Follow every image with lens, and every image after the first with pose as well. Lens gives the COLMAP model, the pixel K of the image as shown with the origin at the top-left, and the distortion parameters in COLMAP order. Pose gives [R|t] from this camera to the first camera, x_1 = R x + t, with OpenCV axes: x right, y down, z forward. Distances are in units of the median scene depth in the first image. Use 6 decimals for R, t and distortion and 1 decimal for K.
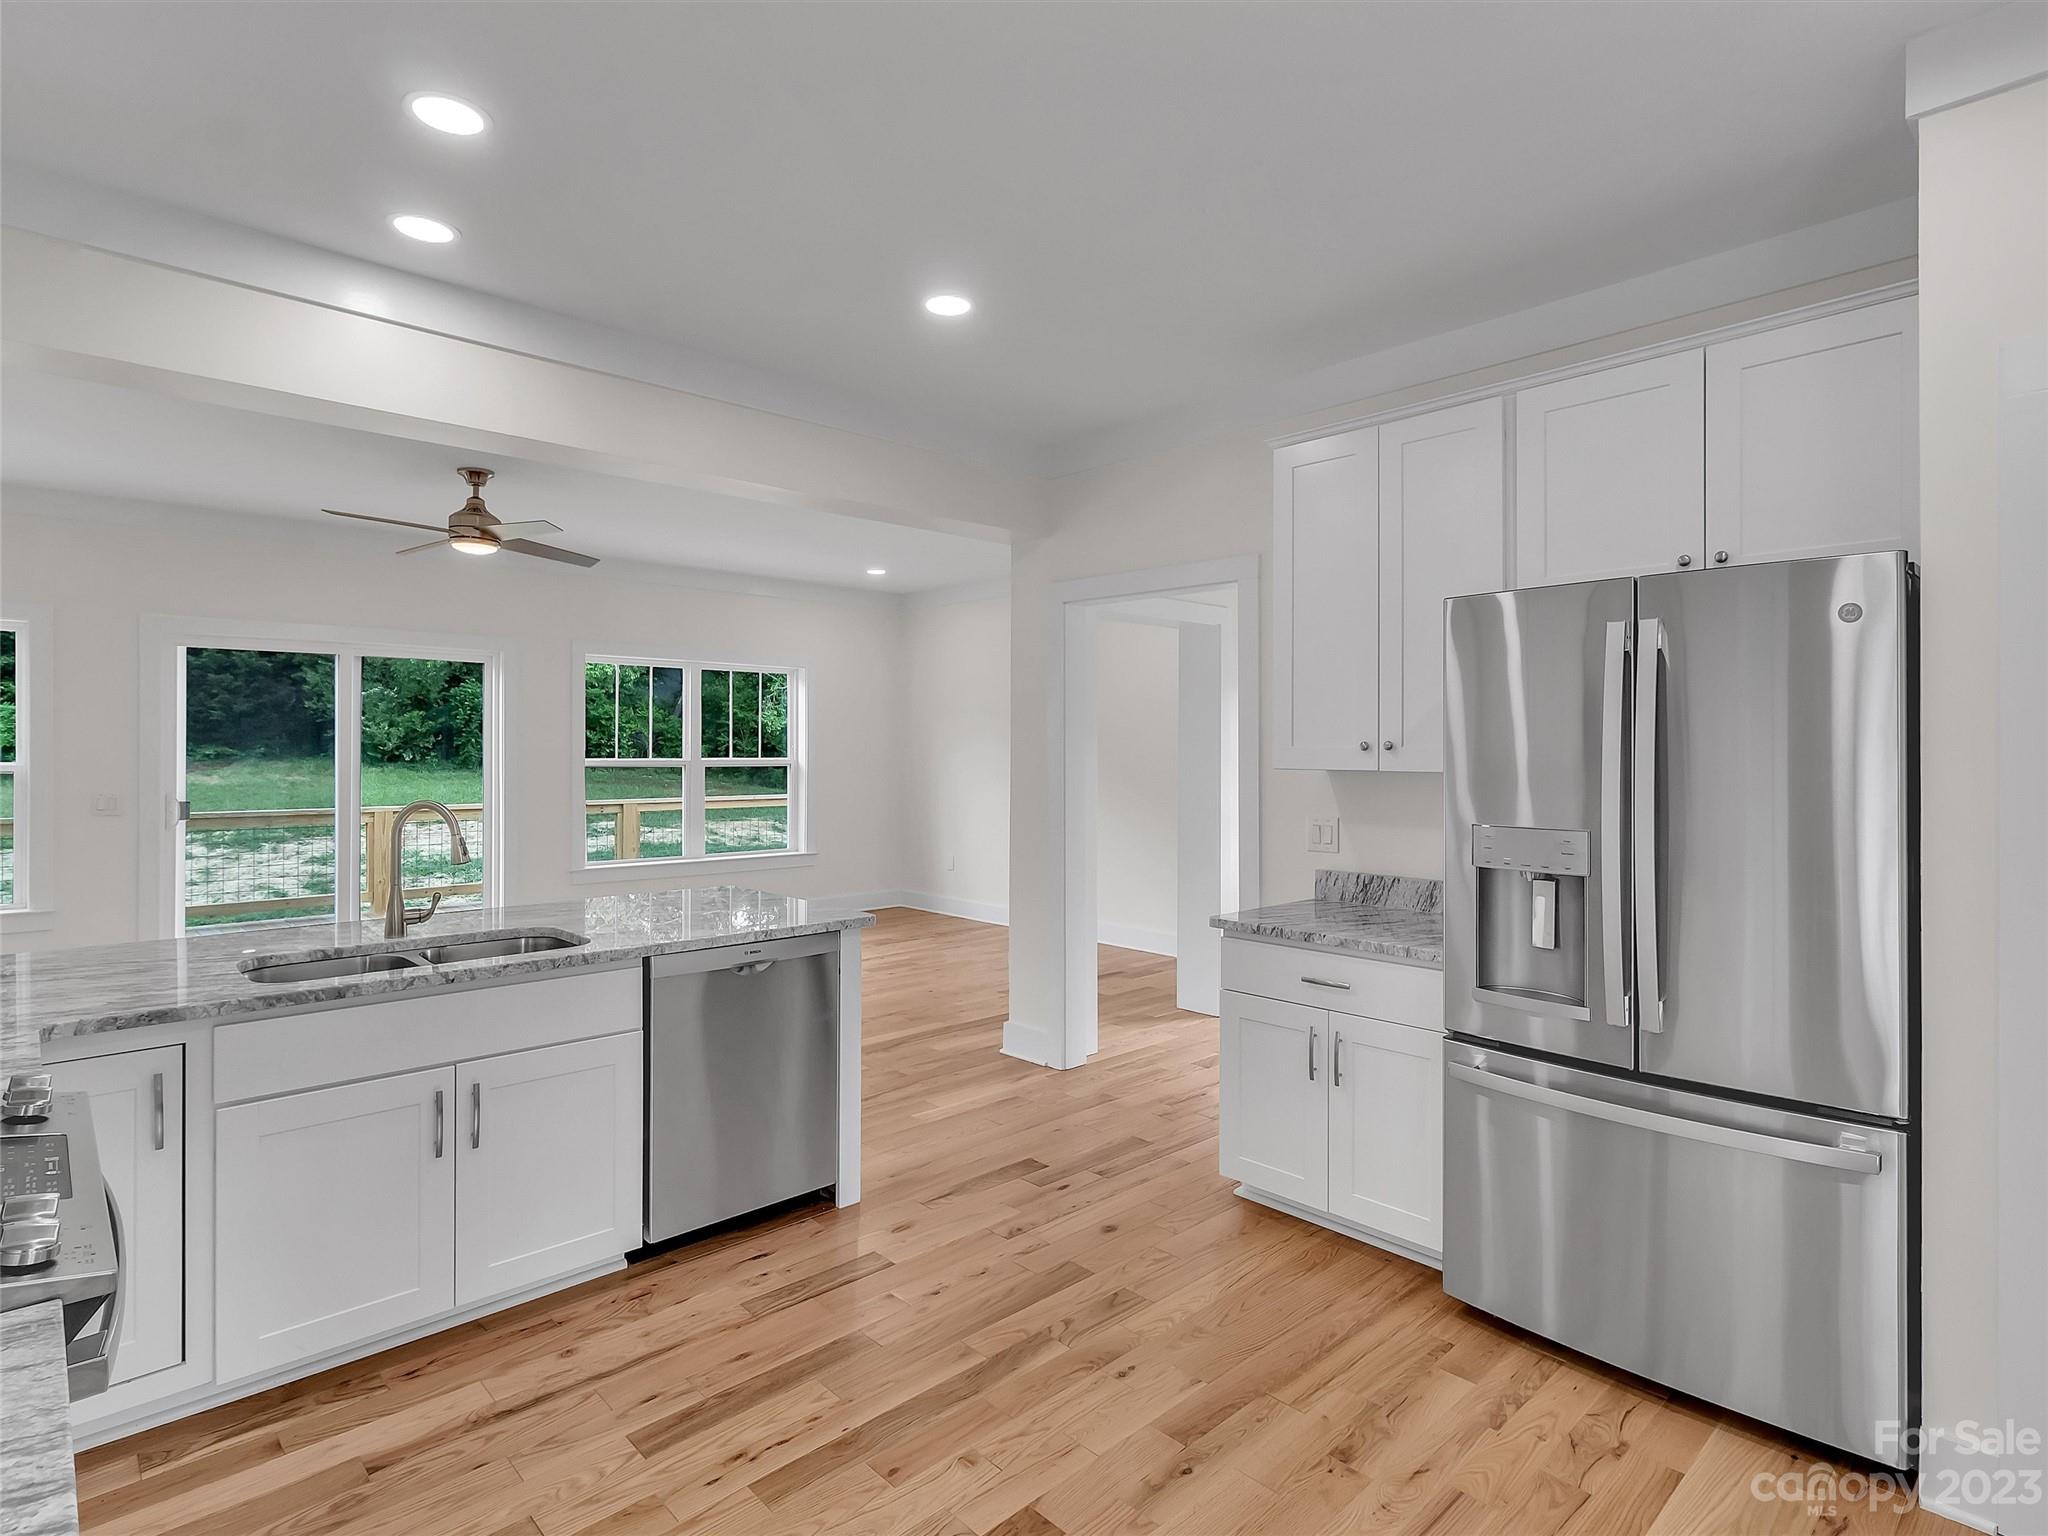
lens RADIAL K [[1075.1, 0, 1017.7], [0, 1075.1, 738.3], [0, 0, 1]] dist [0.000349, 0.001076]
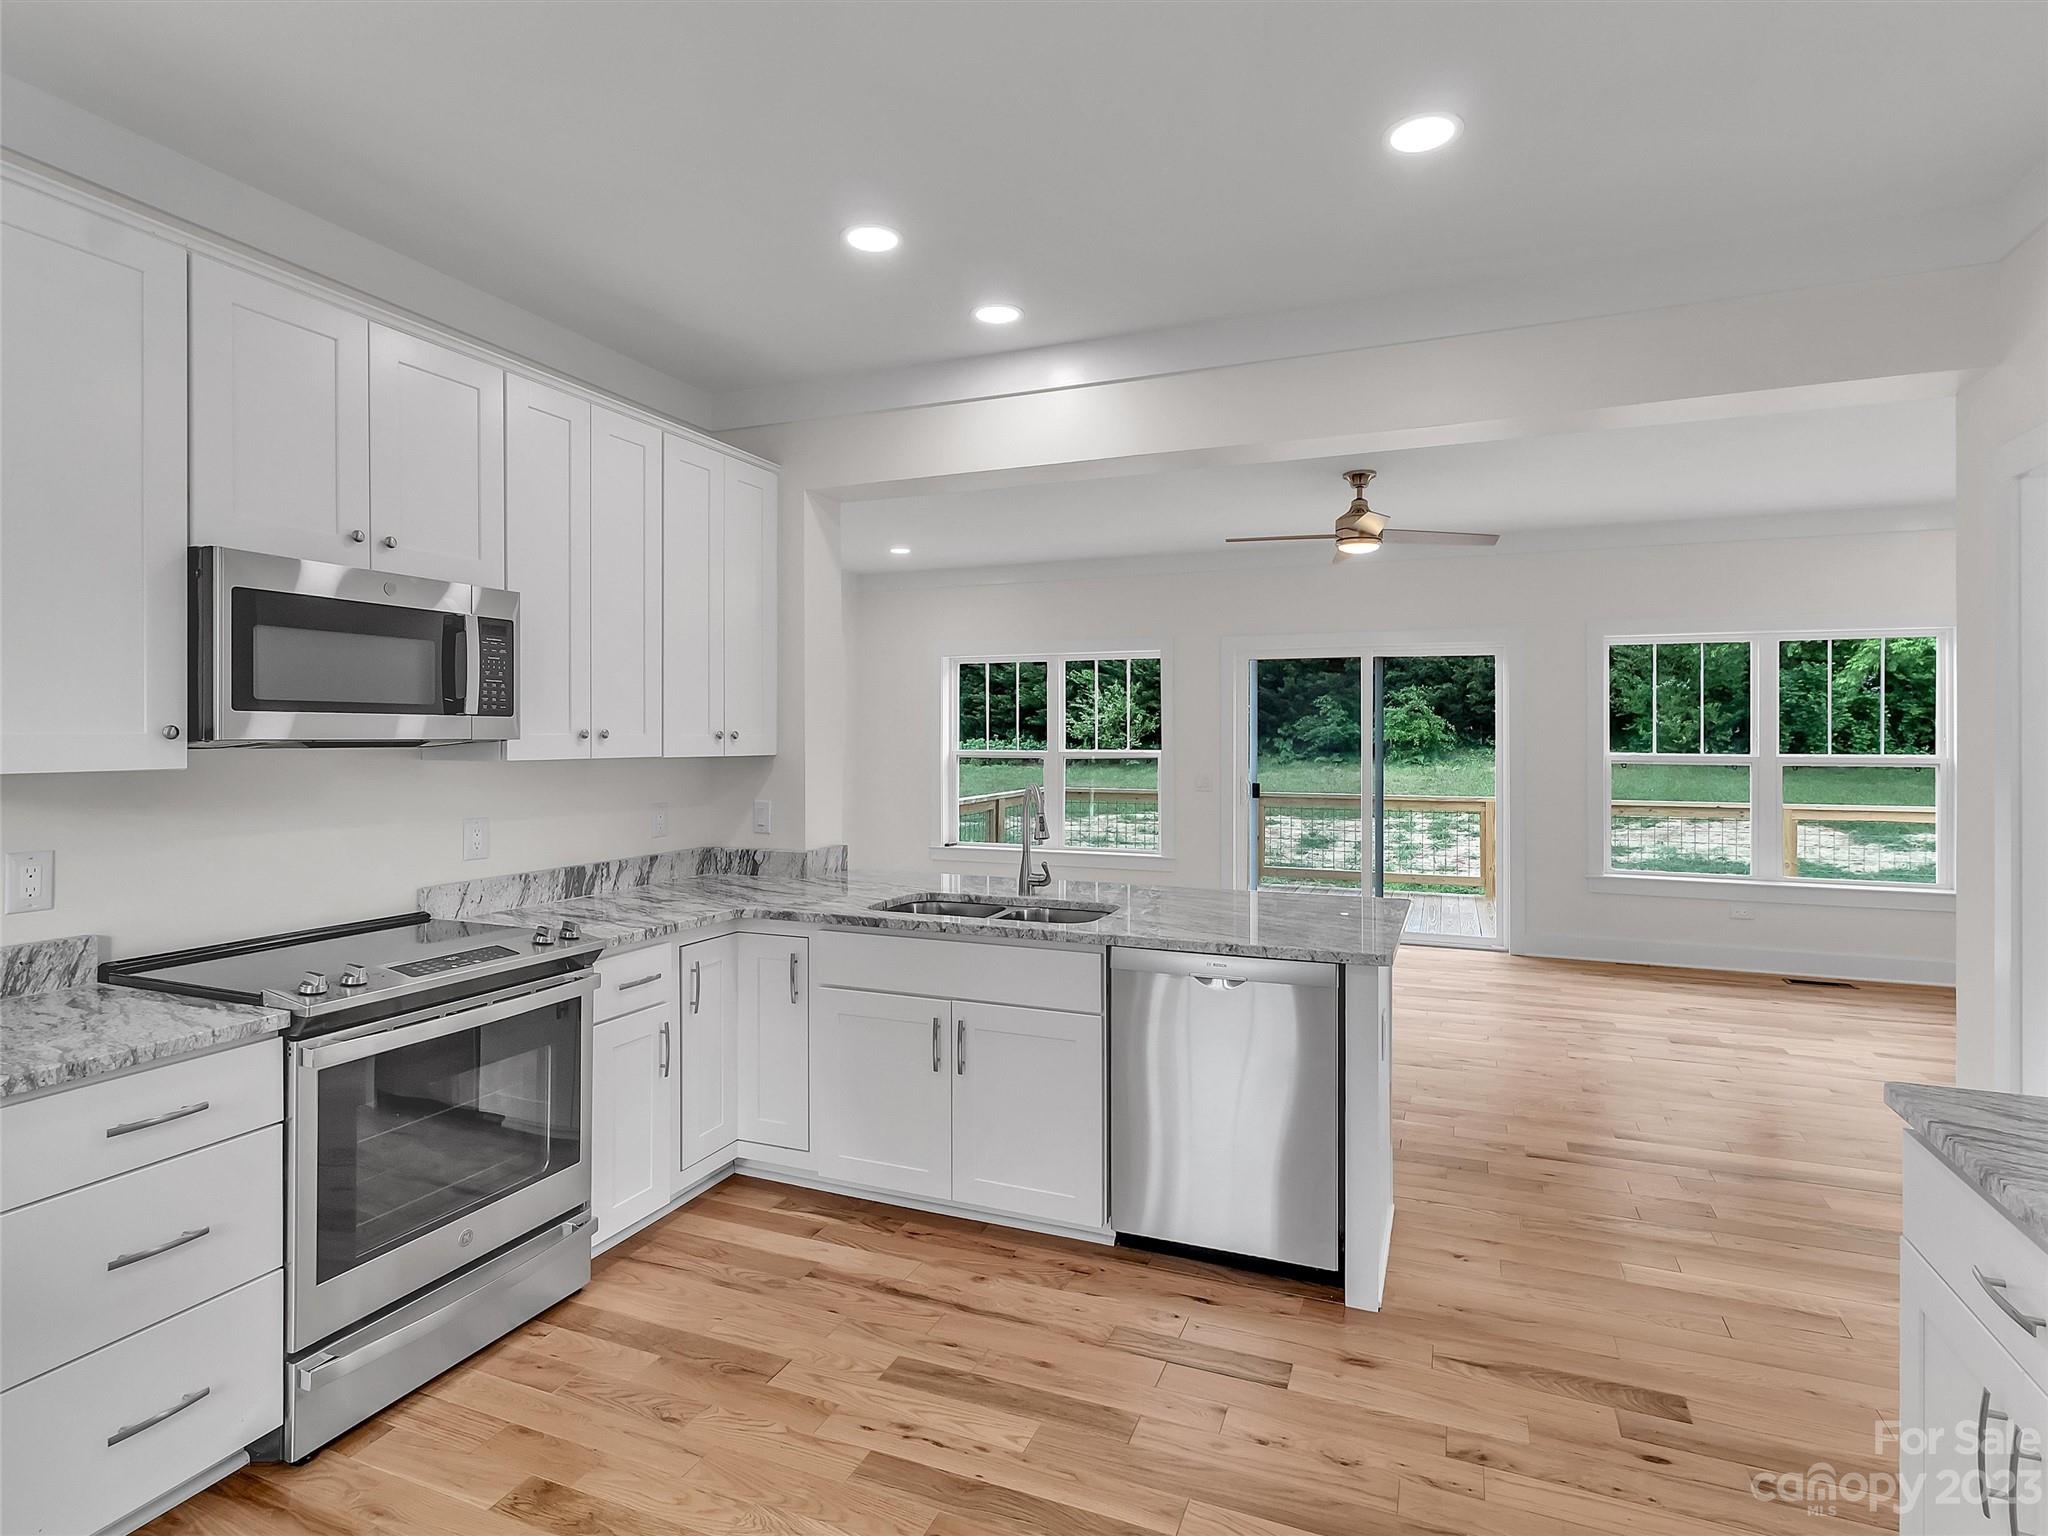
lens RADIAL K [[1063.4, 0, 1016.0], [0, 1063.4, 729.6], [0, 0, 1]] dist [-0.001083, 0.000560]
pose [[0.413782, -0.008974, -0.910332, 0.522518], [0.006970, 0.999953, -0.006689, 0.005335], [0.910349, -0.003577, 0.413825, 0.493608]]
